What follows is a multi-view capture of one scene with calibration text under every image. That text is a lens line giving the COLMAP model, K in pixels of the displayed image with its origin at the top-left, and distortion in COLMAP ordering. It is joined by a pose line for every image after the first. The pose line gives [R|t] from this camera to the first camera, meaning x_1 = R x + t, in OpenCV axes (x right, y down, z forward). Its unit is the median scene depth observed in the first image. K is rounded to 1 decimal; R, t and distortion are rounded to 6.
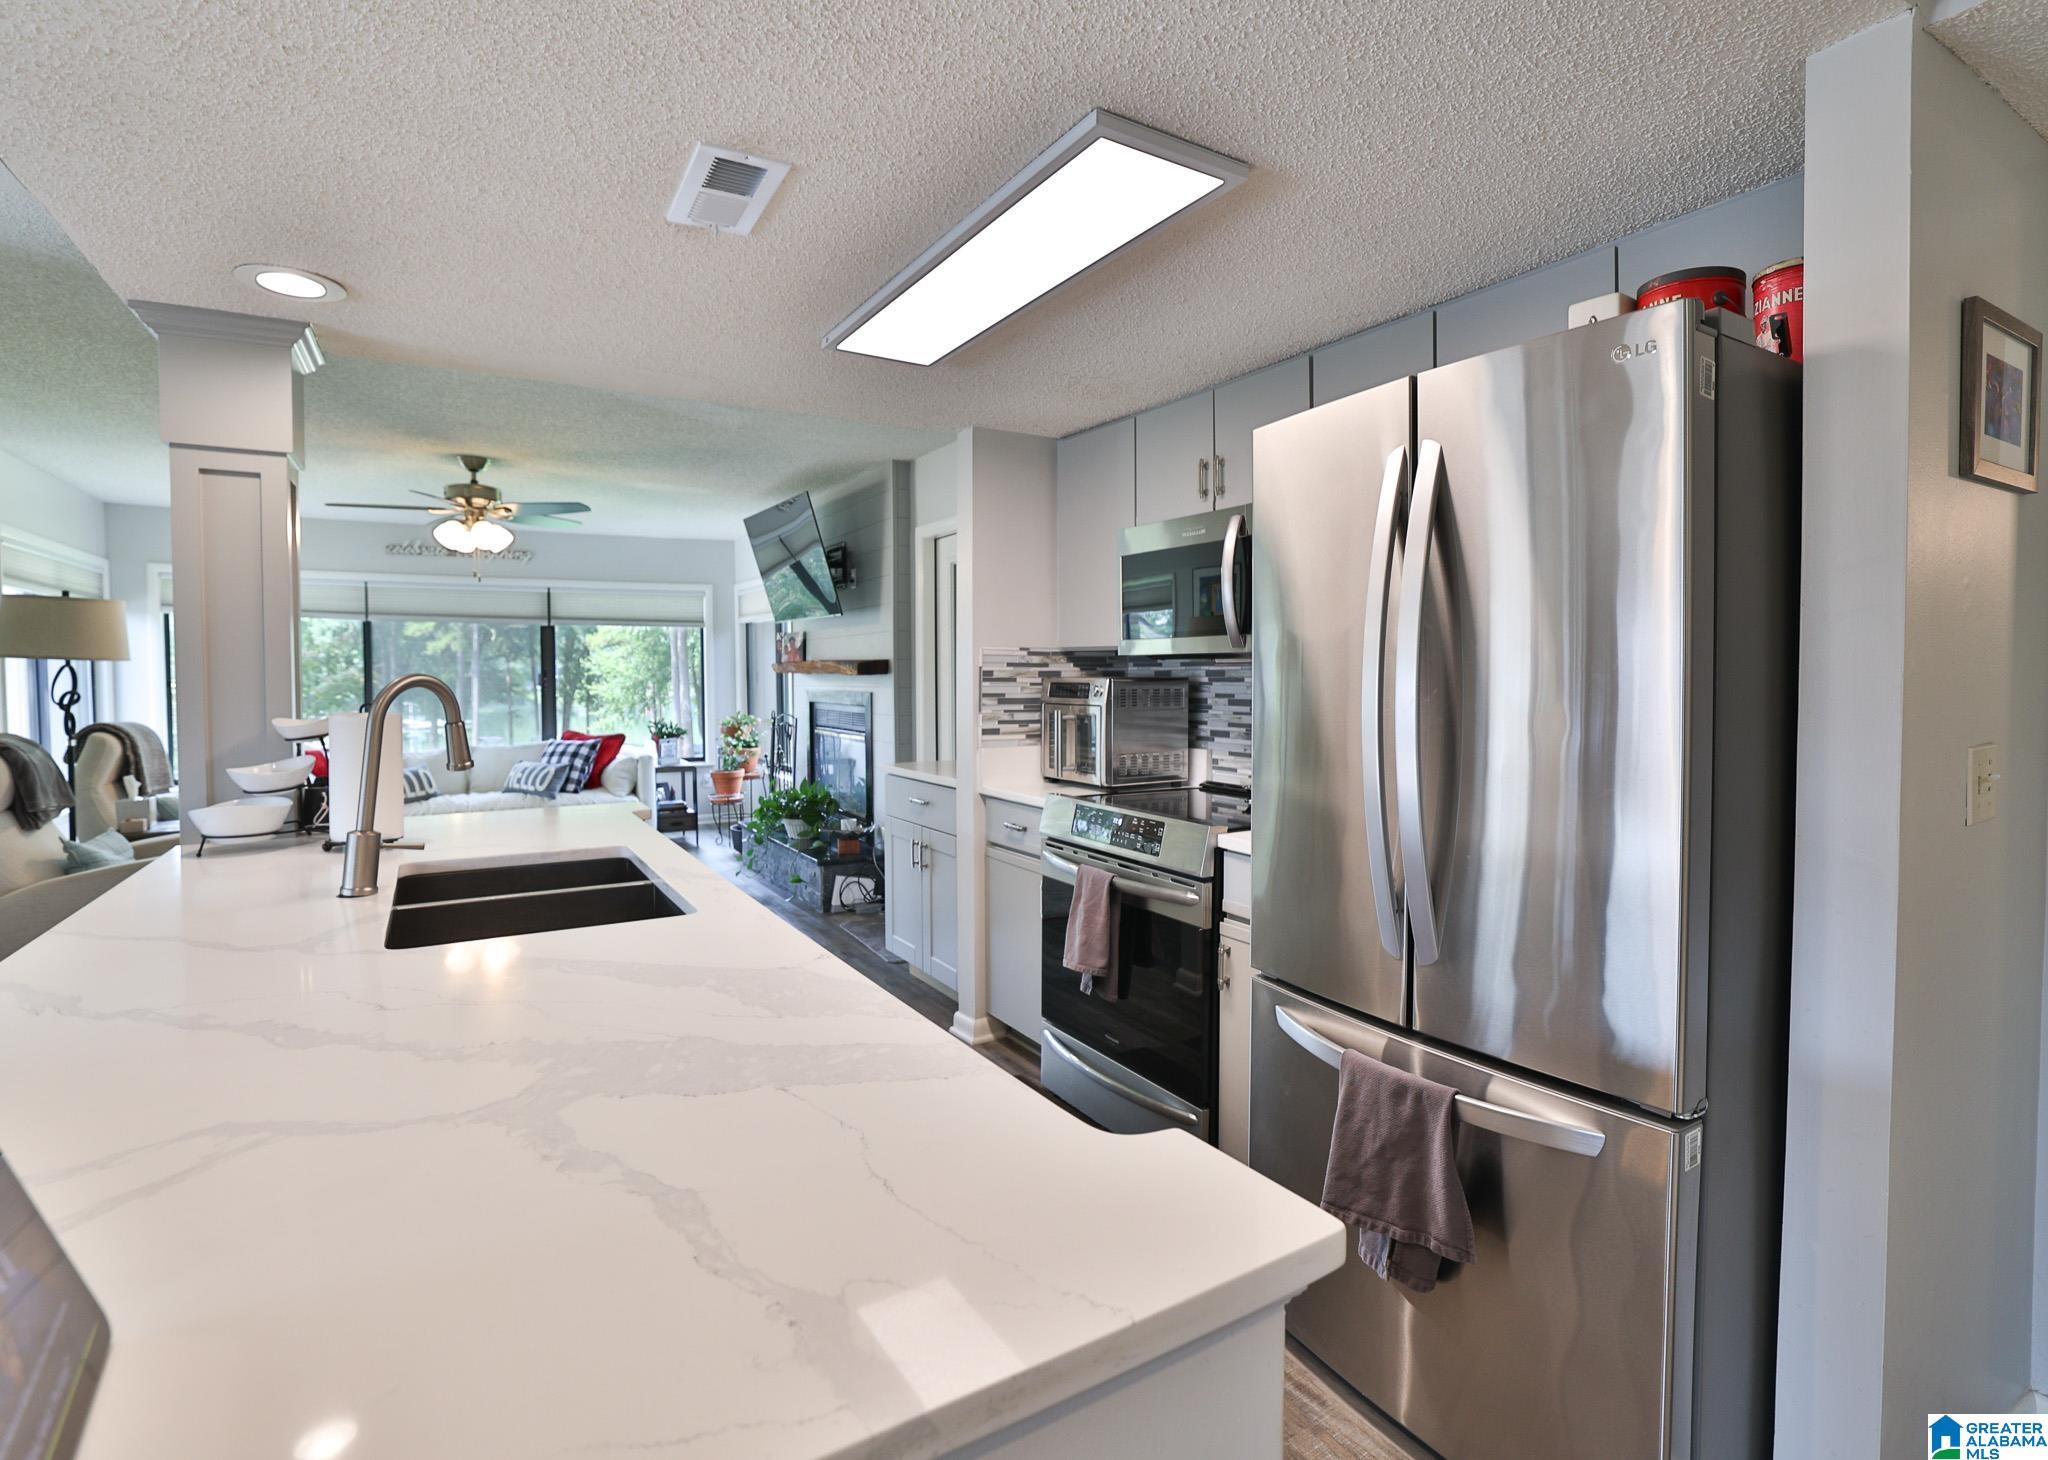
lens RADIAL K [[998.6, 0, 1056.0], [0, 998.6, 703.3], [0, 0, 1]] dist [-0.027488, 0.005631]
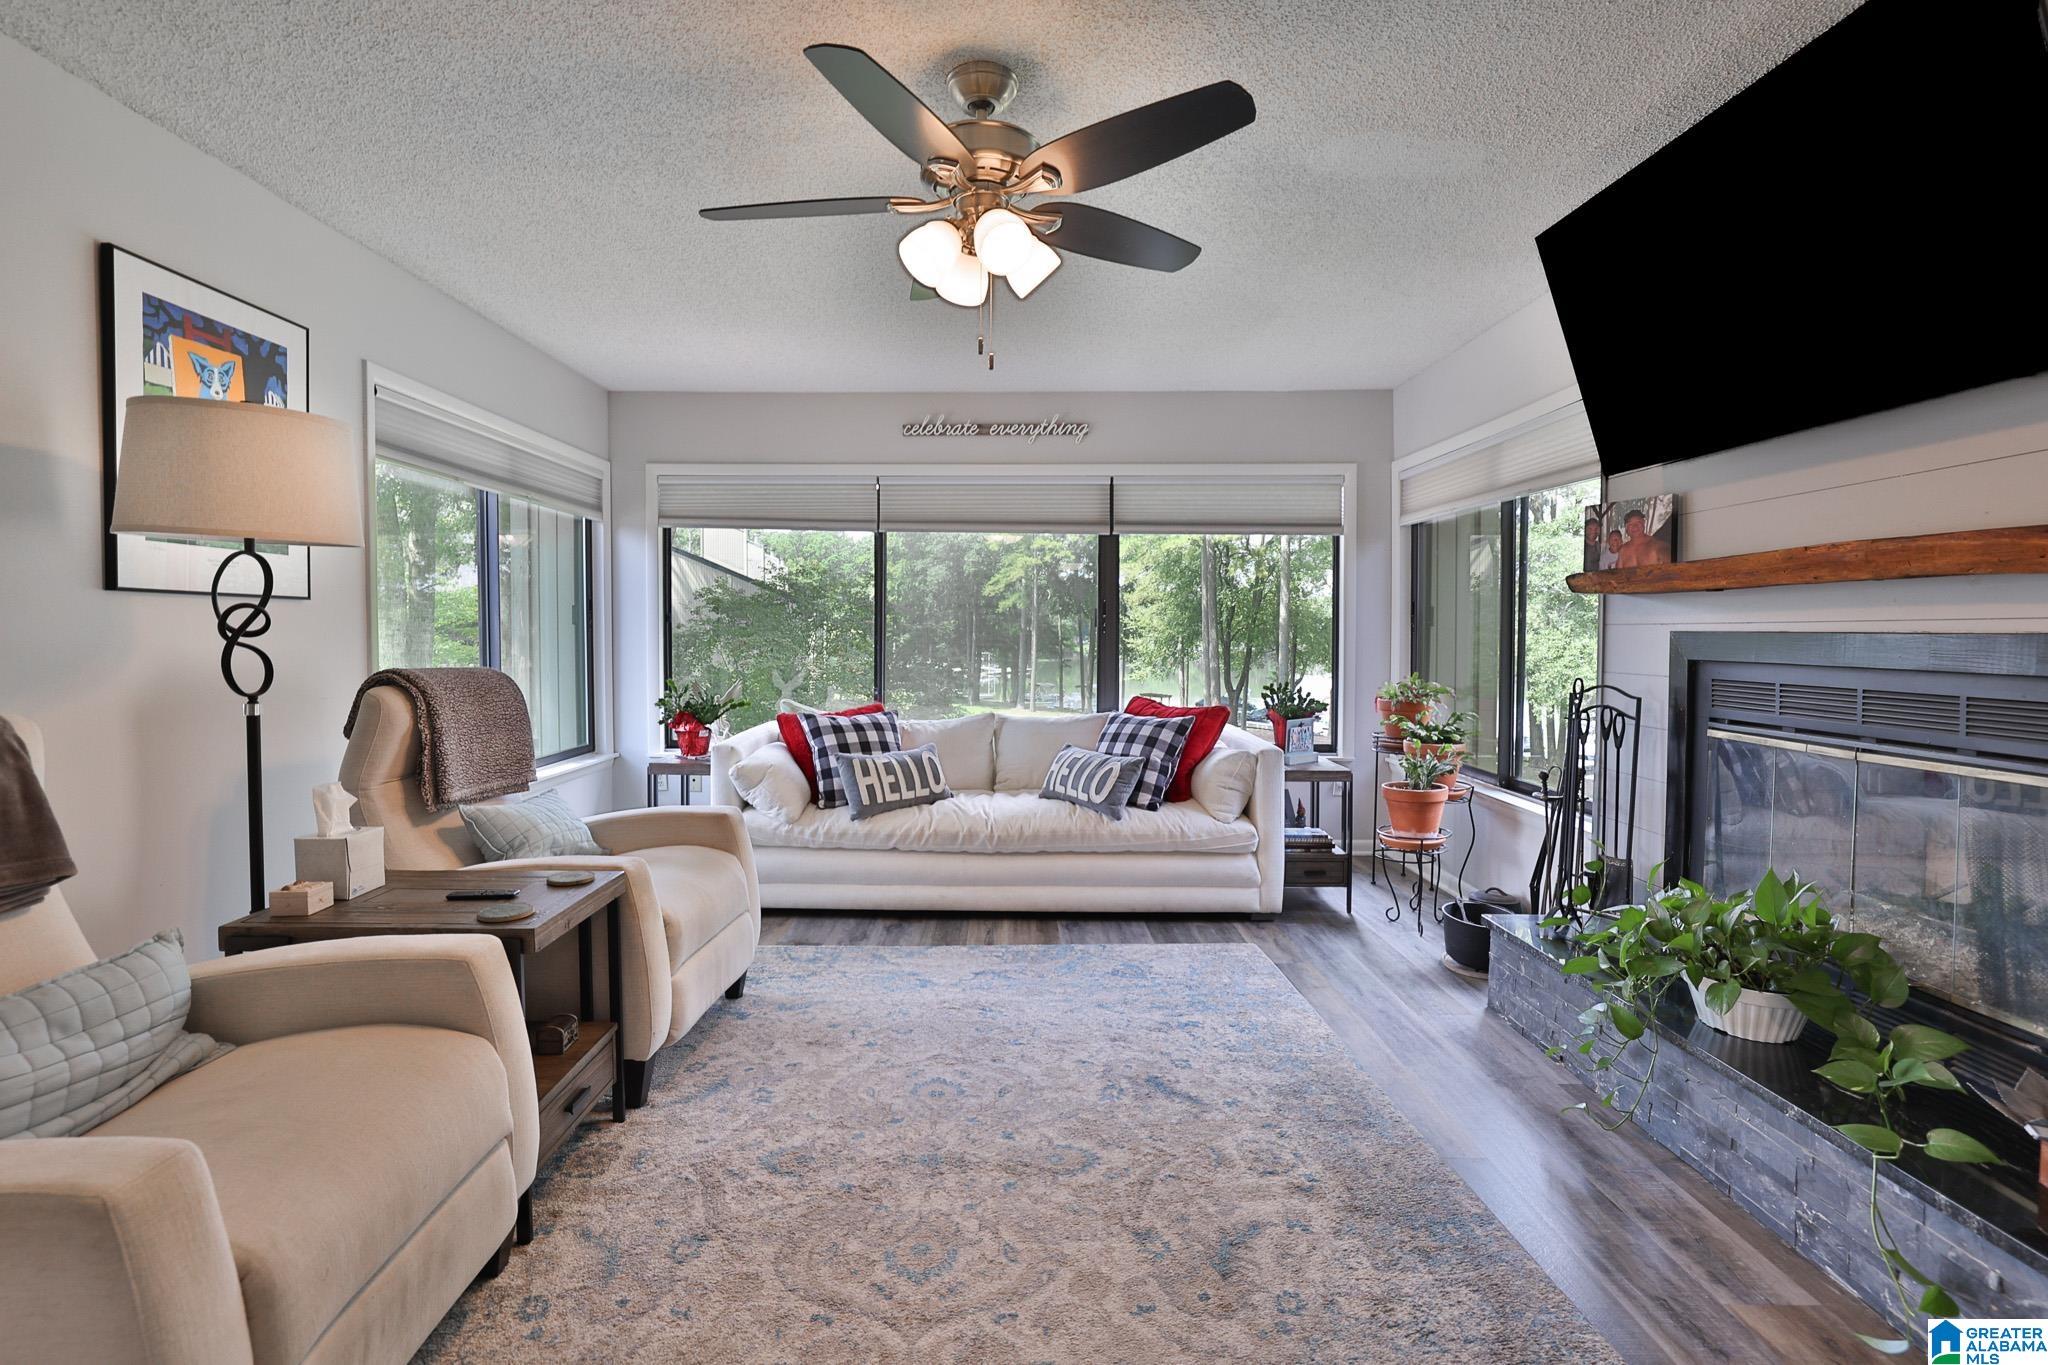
lens RADIAL K [[939.8, 0, 989.9], [0, 939.8, 659.5], [0, 0, 1]] dist [-0.045211, 0.016106]
pose [[0.836440, 0.023160, -0.547570, -0.357882], [-0.023161, 0.999708, 0.006905, 0.002649], [0.547569, 0.006907, 0.836732, 0.661437]]
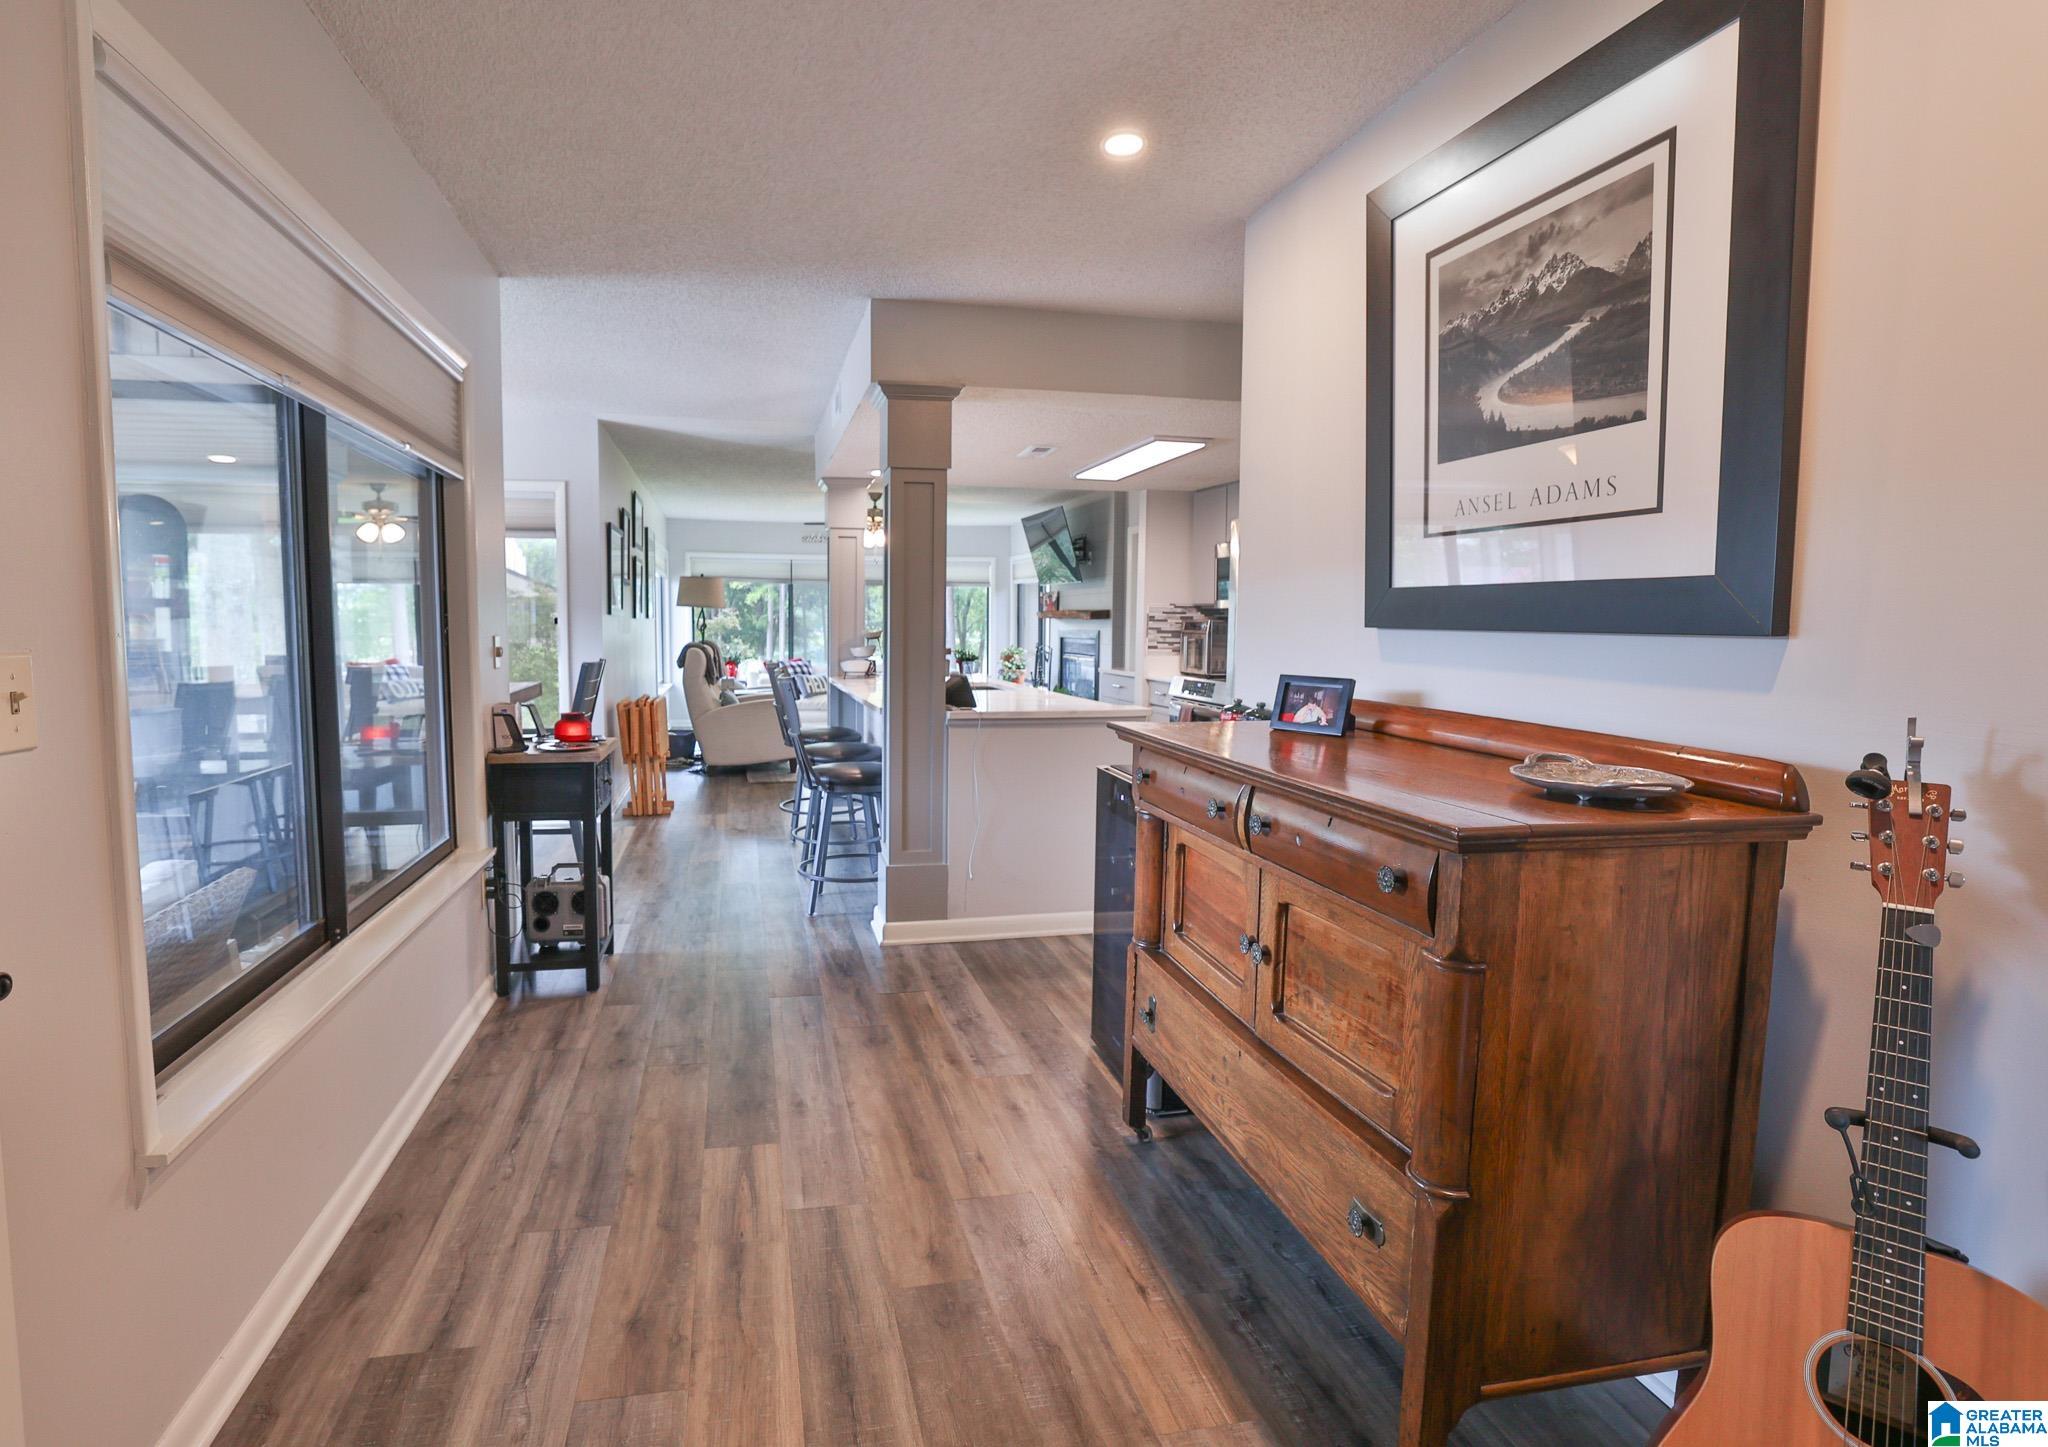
lens RADIAL K [[998.6, 0, 969.9], [0, 998.6, 703.9], [0, 0, 1]] dist [-0.027488, 0.005631]
pose [[0.945739, 0.035348, -0.322998, 0.151002], [-0.019315, 0.998423, 0.052710, 0.028260], [0.324352, -0.043611, 0.944931, -0.626869]]
